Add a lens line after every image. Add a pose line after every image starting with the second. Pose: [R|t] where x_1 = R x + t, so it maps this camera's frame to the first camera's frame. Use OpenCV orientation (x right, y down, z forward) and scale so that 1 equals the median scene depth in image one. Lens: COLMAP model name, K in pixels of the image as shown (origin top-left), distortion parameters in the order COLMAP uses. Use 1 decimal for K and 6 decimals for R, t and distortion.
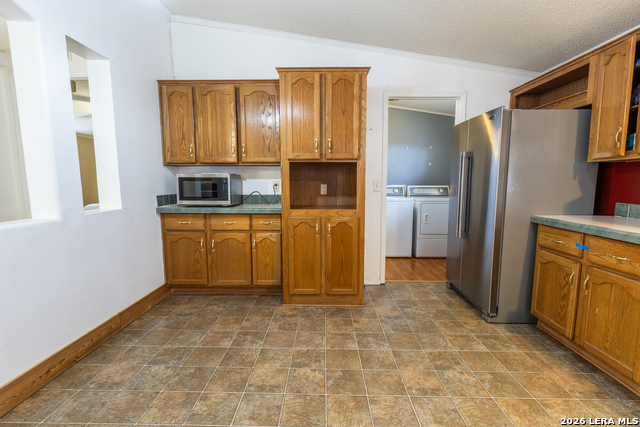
lens RADIAL K [[294.8, 0, 322.4], [0, 294.8, 213.0], [0, 0, 1]] dist [0.002459, 0.000290]
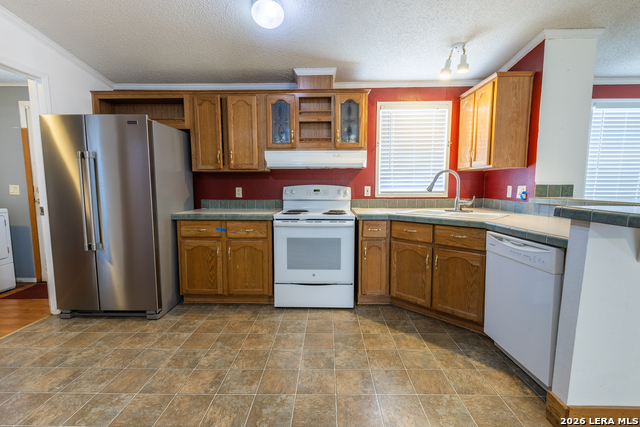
lens RADIAL K [[288.4, 0, 320.0], [0, 288.4, 213.5], [0, 0, 1]] dist [0.001176, -0.000054]
pose [[0.021191, -0.100331, 0.994728, -0.380201], [0.111257, 0.989009, 0.097384, -0.035020], [-0.993566, 0.108607, 0.032121, 0.324575]]
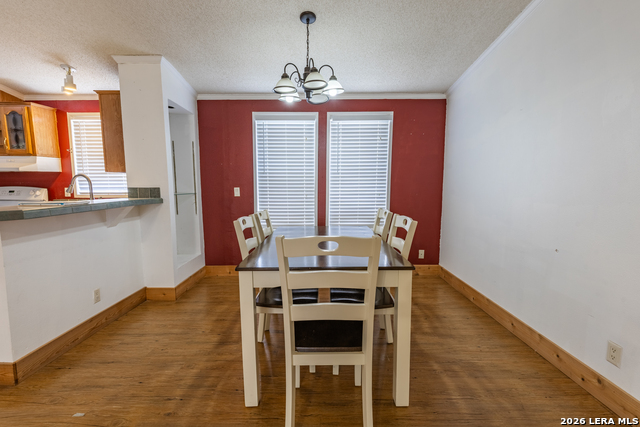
lens RADIAL K [[288.4, 0, 320.0], [0, 288.4, 213.5], [0, 0, 1]] dist [0.001176, -0.000054]
pose [[-0.003308, -0.101064, 0.994874, -0.518517], [0.108242, 0.988998, 0.100827, 0.103591], [-0.994119, 0.108021, 0.007668, -1.031439]]
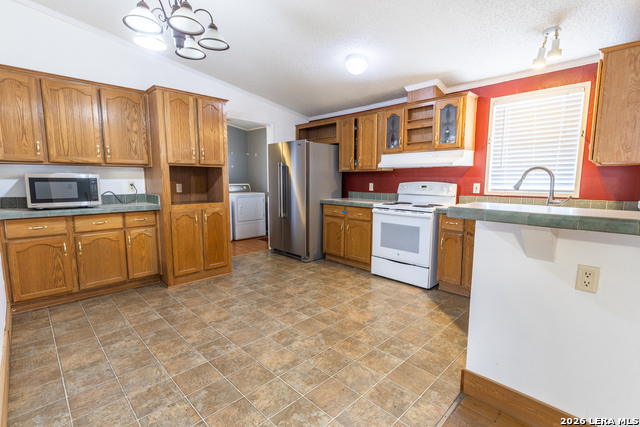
lens RADIAL K [[288.4, 0, 320.0], [0, 288.4, 213.5], [0, 0, 1]] dist [0.001176, -0.000054]
pose [[0.703909, -0.081977, 0.705543, -0.510198], [0.075988, 0.996308, 0.039948, 0.020437], [-0.706214, 0.025493, 0.707540, -0.247945]]
